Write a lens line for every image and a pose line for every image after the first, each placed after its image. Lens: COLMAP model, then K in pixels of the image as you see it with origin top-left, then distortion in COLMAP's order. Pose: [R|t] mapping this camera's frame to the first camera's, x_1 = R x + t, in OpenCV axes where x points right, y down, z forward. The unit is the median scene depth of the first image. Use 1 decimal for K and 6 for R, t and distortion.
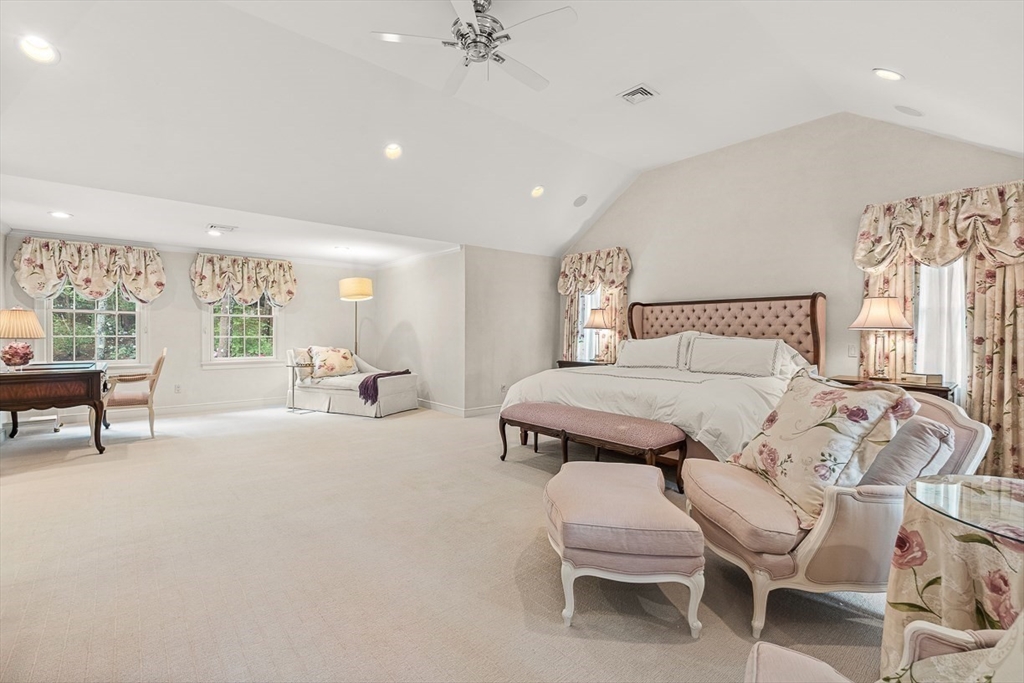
lens RADIAL K [[456.0, 0, 512.0], [0, 456.0, 341.5], [0, 0, 1]] dist [-0.001550, 0.000211]
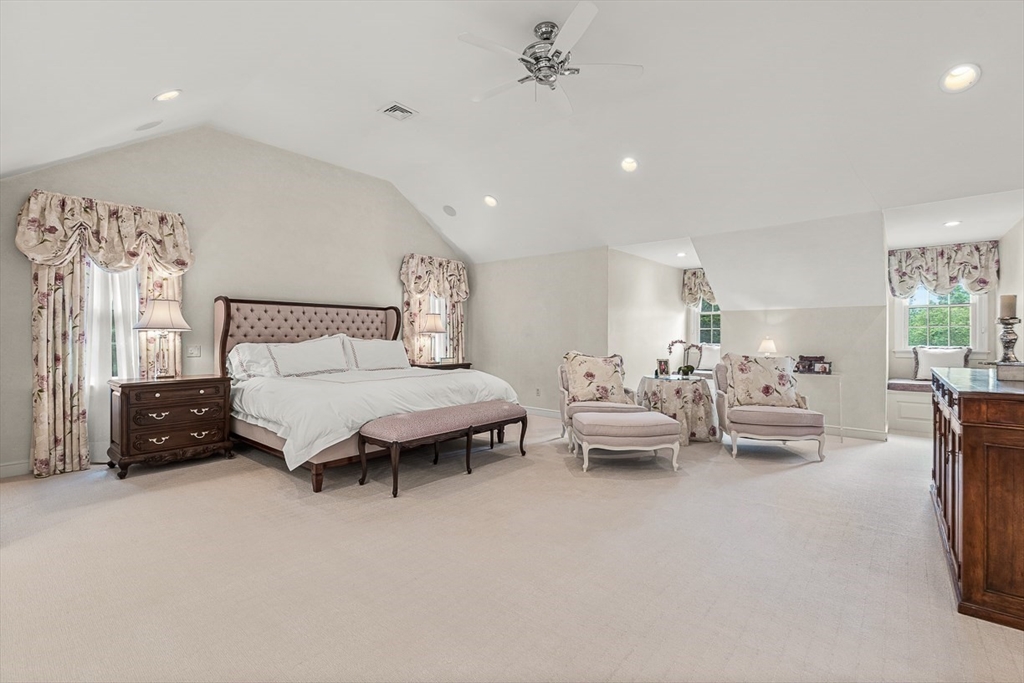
lens RADIAL K [[456.0, 0, 512.0], [0, 456.0, 341.5], [0, 0, 1]] dist [-0.001550, 0.000211]
pose [[-0.152471, -0.017062, 0.988161, -0.615692], [0.017655, 0.999644, 0.019984, -0.016665], [-0.988150, 0.020493, -0.152115, 0.679120]]
